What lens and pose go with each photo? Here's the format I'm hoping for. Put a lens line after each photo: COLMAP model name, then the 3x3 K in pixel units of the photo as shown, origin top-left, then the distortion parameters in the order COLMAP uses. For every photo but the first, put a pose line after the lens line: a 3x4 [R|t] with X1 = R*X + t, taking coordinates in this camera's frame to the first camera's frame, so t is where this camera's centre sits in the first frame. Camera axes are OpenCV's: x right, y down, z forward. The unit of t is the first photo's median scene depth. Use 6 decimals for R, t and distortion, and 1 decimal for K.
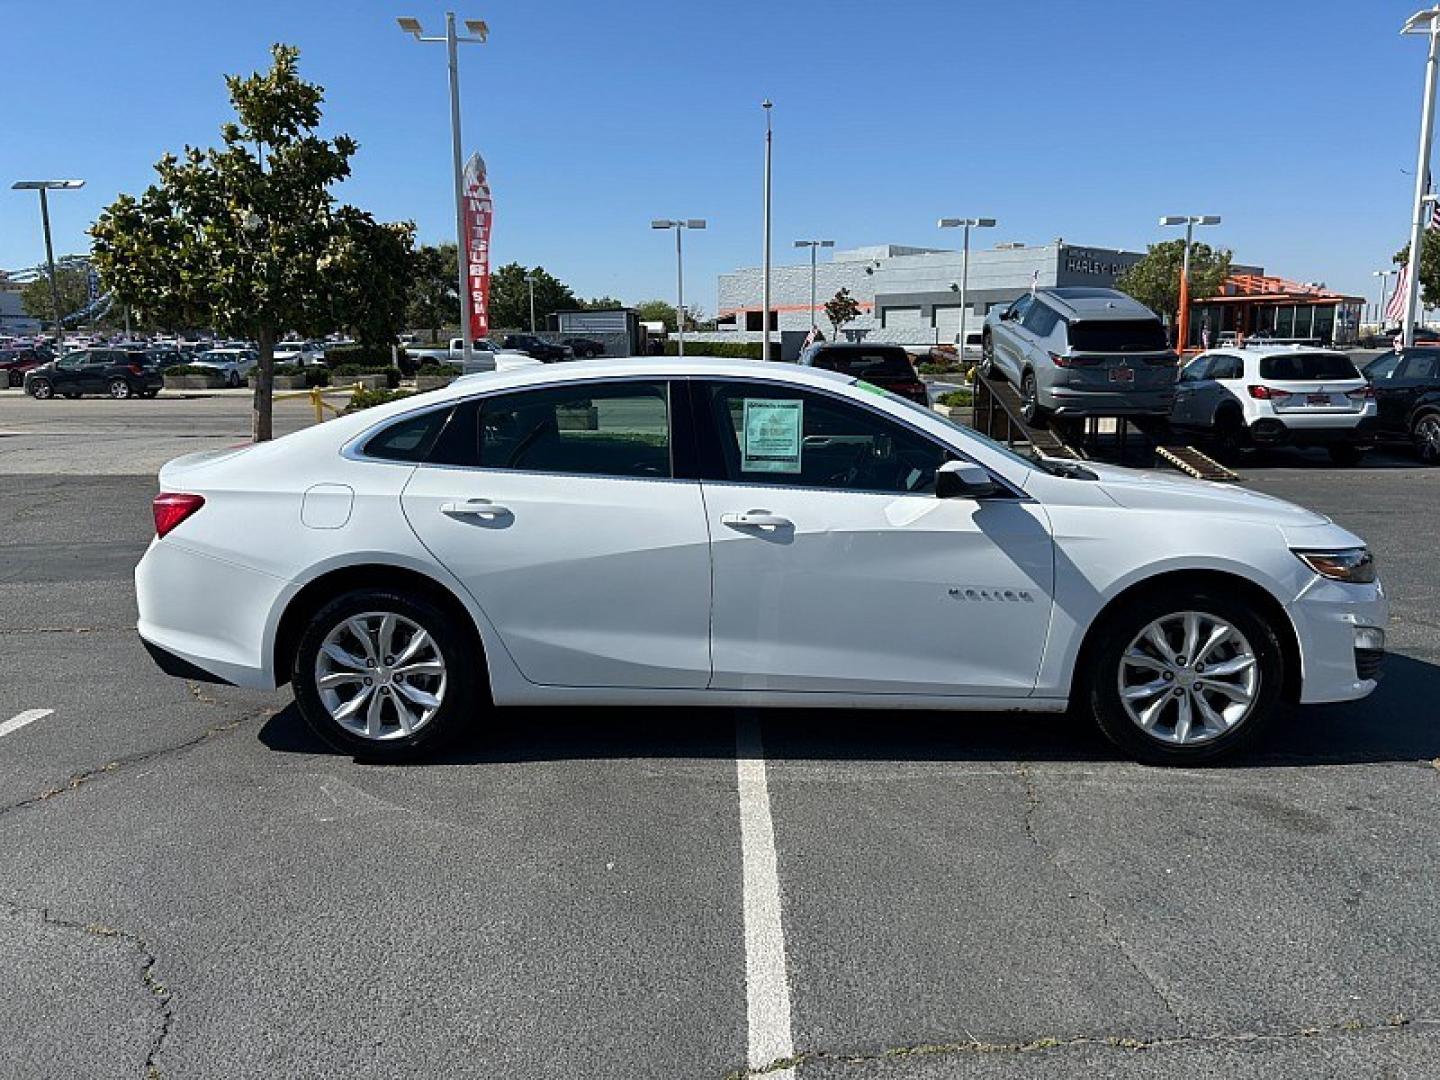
lens RADIAL K [[1082.4, 0, 718.3], [0, 1082.4, 537.7], [0, 0, 1]] dist [0.049048, -0.050005]
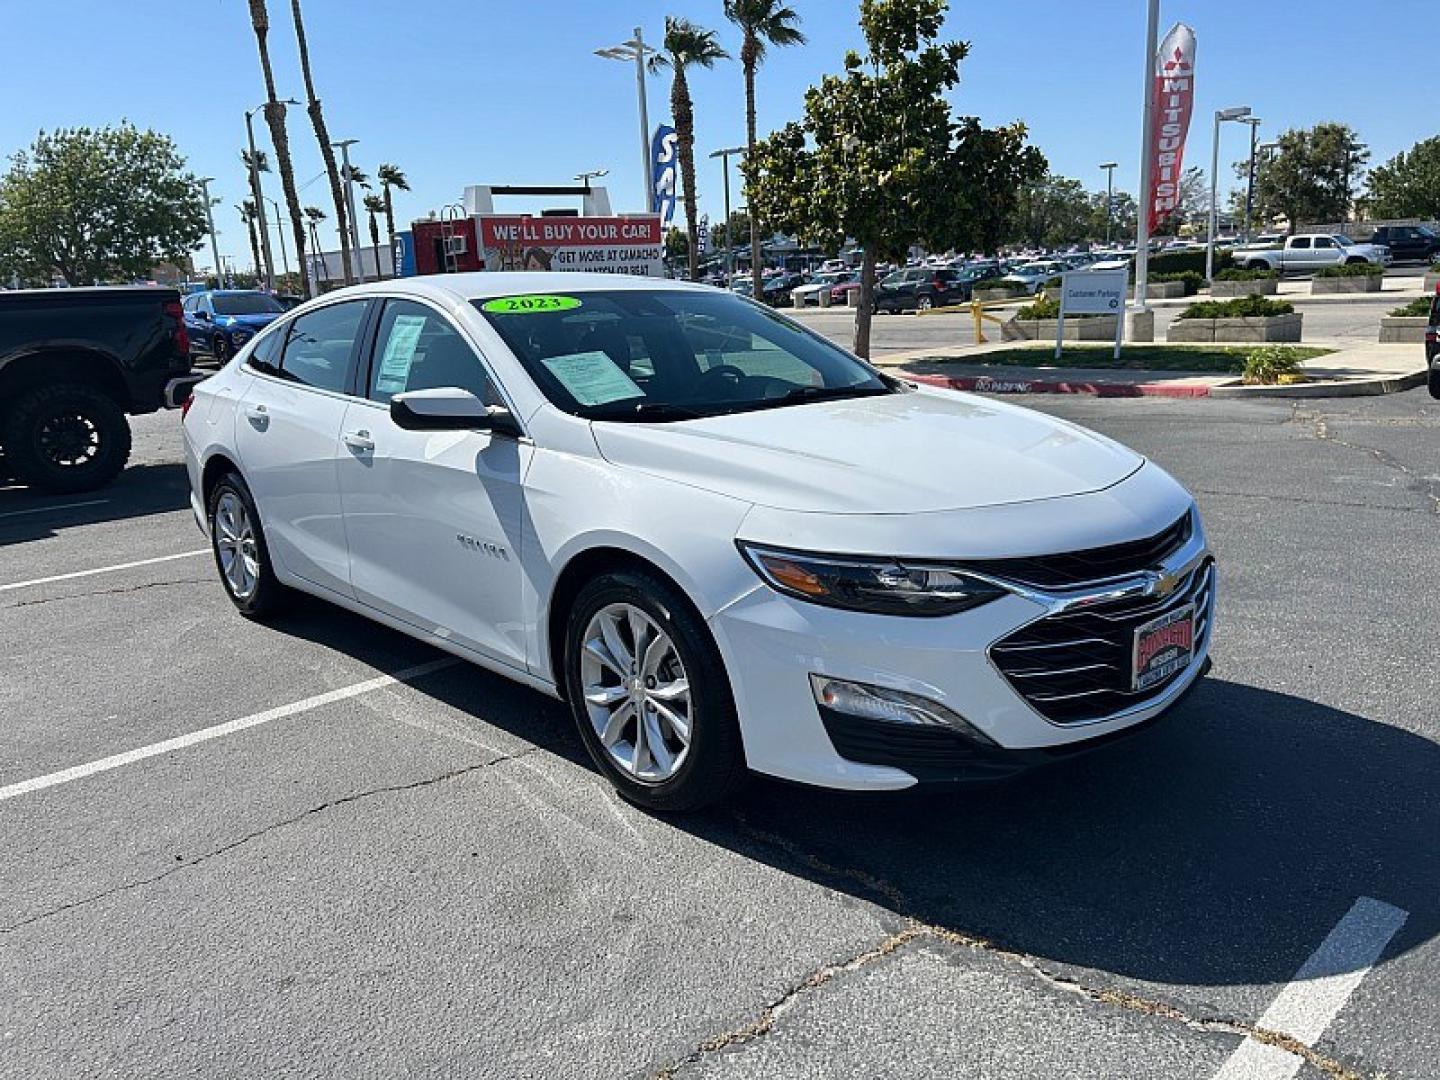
lens RADIAL K [[1082.4, 0, 710.1], [0, 1082.4, 543.8], [0, 0, 1]] dist [0.049048, -0.050005]
pose [[0.711362, 0.134974, -0.689743, 0.239862], [-0.075602, 0.990387, 0.115835, -0.015635], [0.698747, -0.030255, 0.714728, 0.125596]]
